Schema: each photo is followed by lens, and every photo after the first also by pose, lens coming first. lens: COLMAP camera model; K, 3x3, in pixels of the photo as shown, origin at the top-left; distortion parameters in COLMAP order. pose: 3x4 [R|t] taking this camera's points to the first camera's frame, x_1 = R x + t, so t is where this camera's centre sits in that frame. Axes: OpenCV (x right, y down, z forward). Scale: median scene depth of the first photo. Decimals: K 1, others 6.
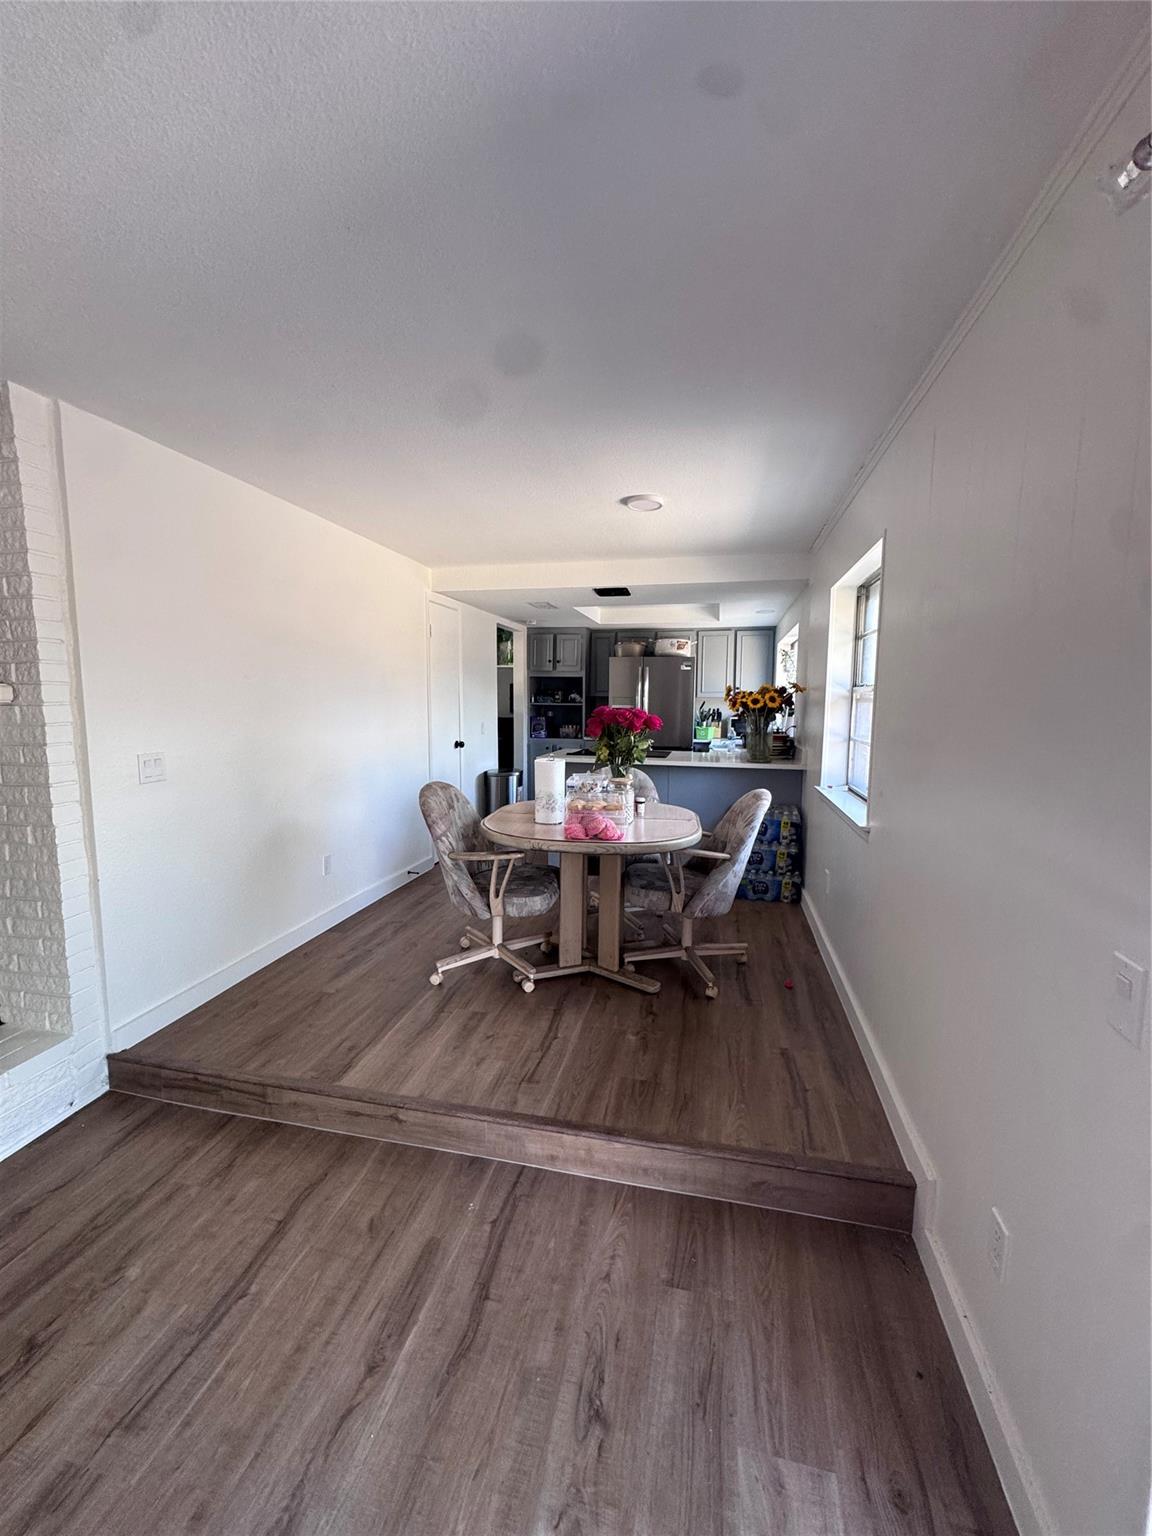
lens RADIAL K [[609.1, 0, 576.0], [0, 609.1, 768.0], [0, 0, 1]] dist [-0.002549, -0.000212]
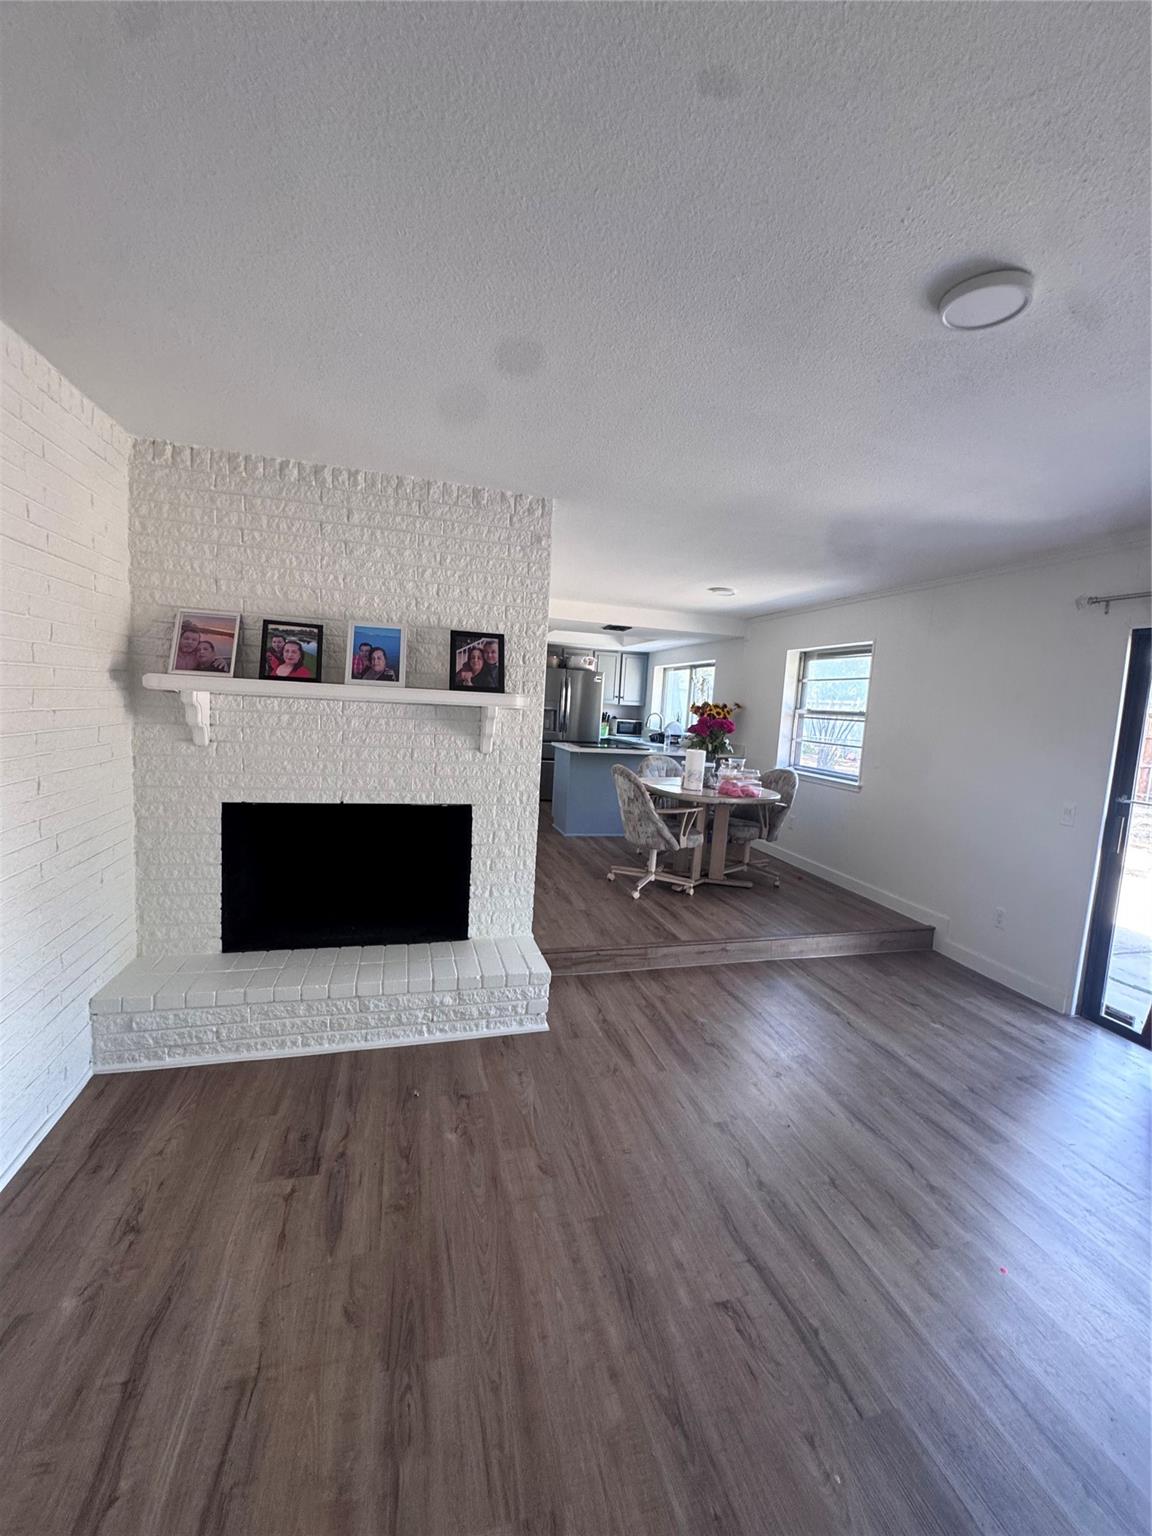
lens RADIAL K [[609.1, 0, 576.0], [0, 609.1, 768.0], [0, 0, 1]] dist [-0.002549, -0.000212]
pose [[0.878928, -0.006790, 0.476906, -1.128437], [0.001303, 0.999929, 0.011836, 0.014754], [-0.476953, -0.009782, 0.878875, -0.265023]]
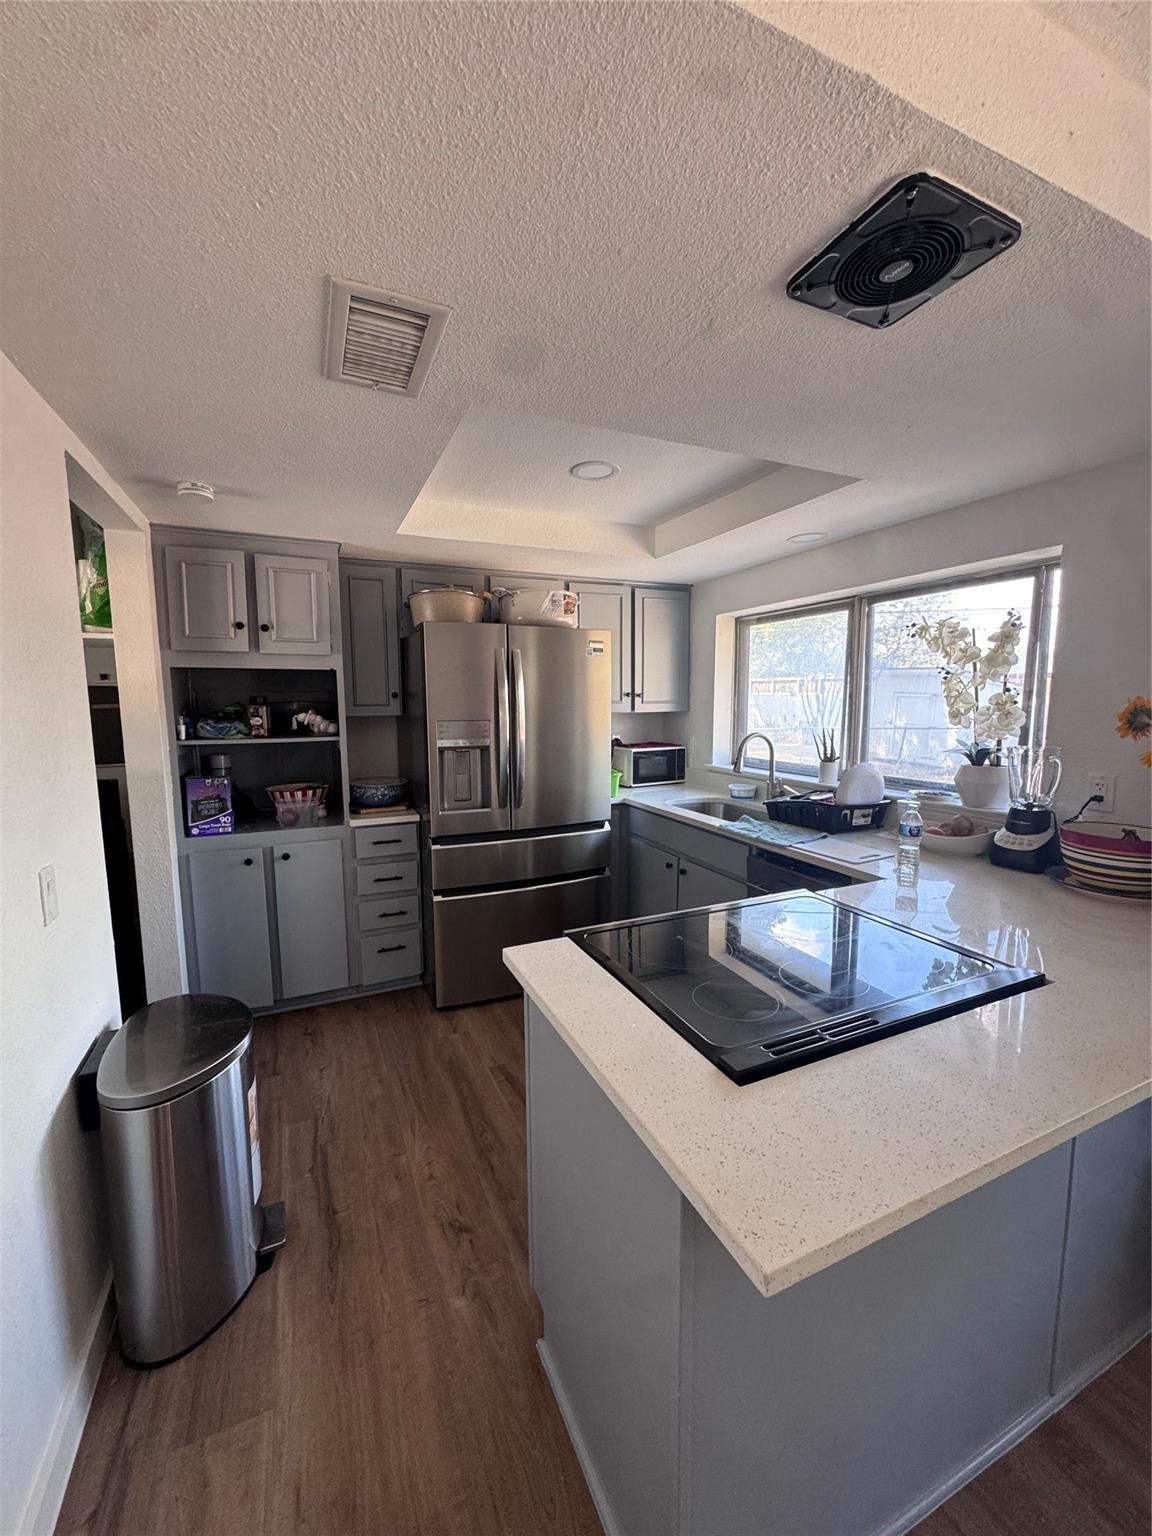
lens RADIAL K [[617.5, 0, 595.2], [0, 617.5, 771.5], [0, 0, 1]] dist [-0.017105, -0.000056]
pose [[0.790487, -0.086526, 0.606336, -0.263940], [0.083479, 0.995953, 0.033293, -0.214604], [-0.606763, 0.024299, 0.794511, 1.496222]]
